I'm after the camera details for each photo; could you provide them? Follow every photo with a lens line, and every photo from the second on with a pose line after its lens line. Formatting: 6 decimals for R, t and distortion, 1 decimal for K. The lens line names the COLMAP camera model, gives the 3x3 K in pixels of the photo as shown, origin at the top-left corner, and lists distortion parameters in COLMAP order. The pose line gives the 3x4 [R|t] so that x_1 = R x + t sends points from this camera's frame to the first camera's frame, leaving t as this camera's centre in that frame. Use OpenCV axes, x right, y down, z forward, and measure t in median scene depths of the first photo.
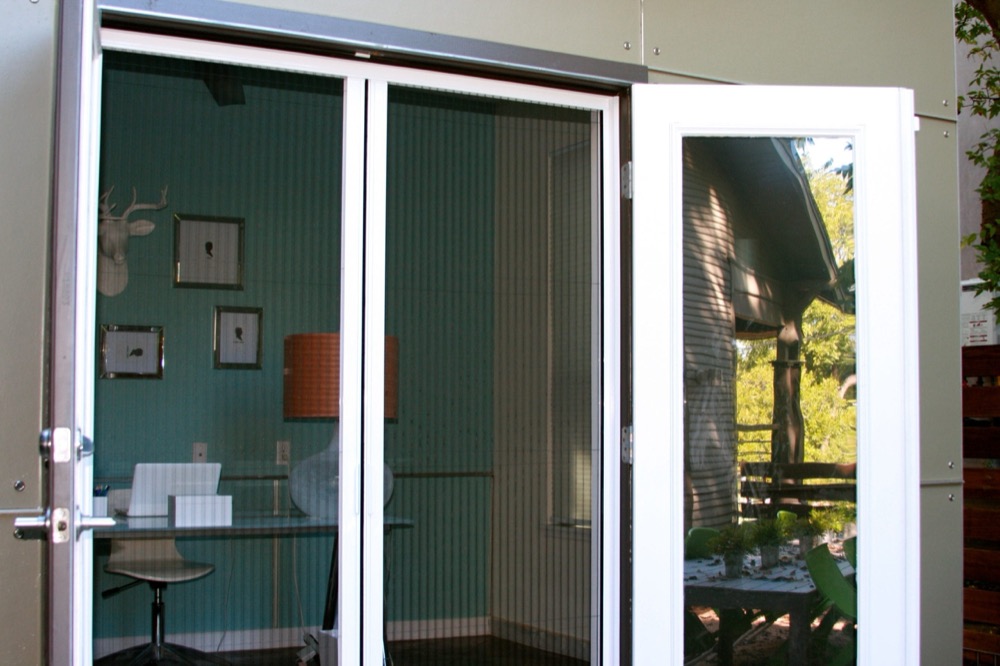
lens RADIAL K [[1301.7, 0, 500.0], [0, 1301.7, 333.0], [0, 0, 1]] dist [-0.013781, 0.022910]
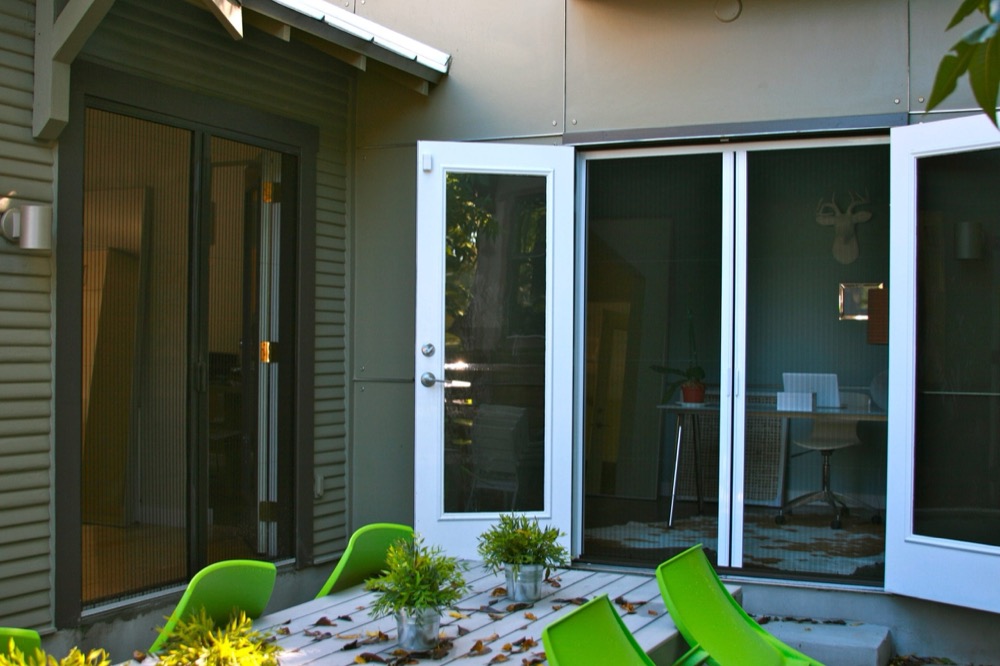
lens RADIAL K [[1301.7, 0, 500.0], [0, 1301.7, 333.0], [0, 0, 1]] dist [-0.013781, 0.022910]
pose [[0.583816, -0.000959, -0.811885, 2.381032], [0.033980, 0.999152, 0.023255, 0.004110], [0.811174, -0.041165, 0.583354, -0.643306]]
